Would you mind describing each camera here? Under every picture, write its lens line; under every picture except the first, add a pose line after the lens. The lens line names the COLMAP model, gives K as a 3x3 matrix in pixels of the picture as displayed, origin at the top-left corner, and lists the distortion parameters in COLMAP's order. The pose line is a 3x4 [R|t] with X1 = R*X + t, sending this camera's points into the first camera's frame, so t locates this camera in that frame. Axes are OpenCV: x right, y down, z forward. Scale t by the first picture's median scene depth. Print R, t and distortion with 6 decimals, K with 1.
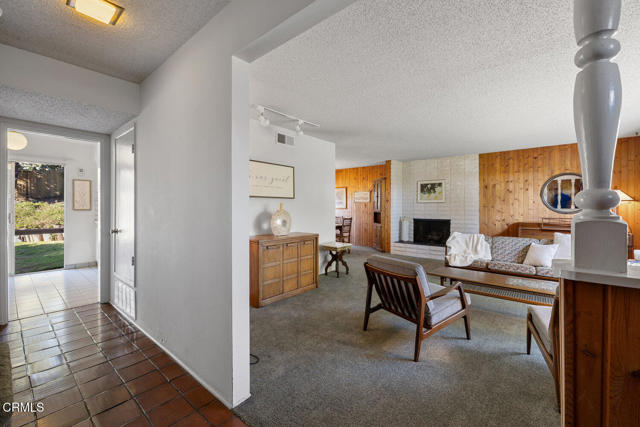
lens RADIAL K [[268.0, 0, 319.4], [0, 268.0, 210.8], [0, 0, 1]] dist [0.000465, 0.000038]
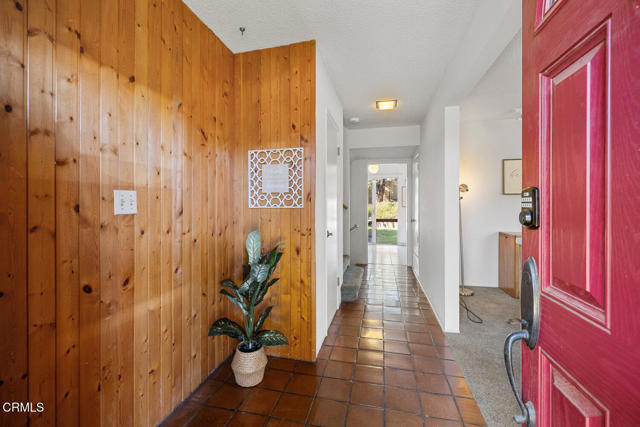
lens RADIAL K [[283.8, 0, 320.0], [0, 283.8, 213.5], [0, 0, 1]] dist [0.001729, 0.000169]
pose [[0.466745, -0.003356, -0.884385, 0.287655], [0.035431, 0.999261, 0.014907, -0.009819], [0.883682, -0.038292, 0.466519, -0.149077]]
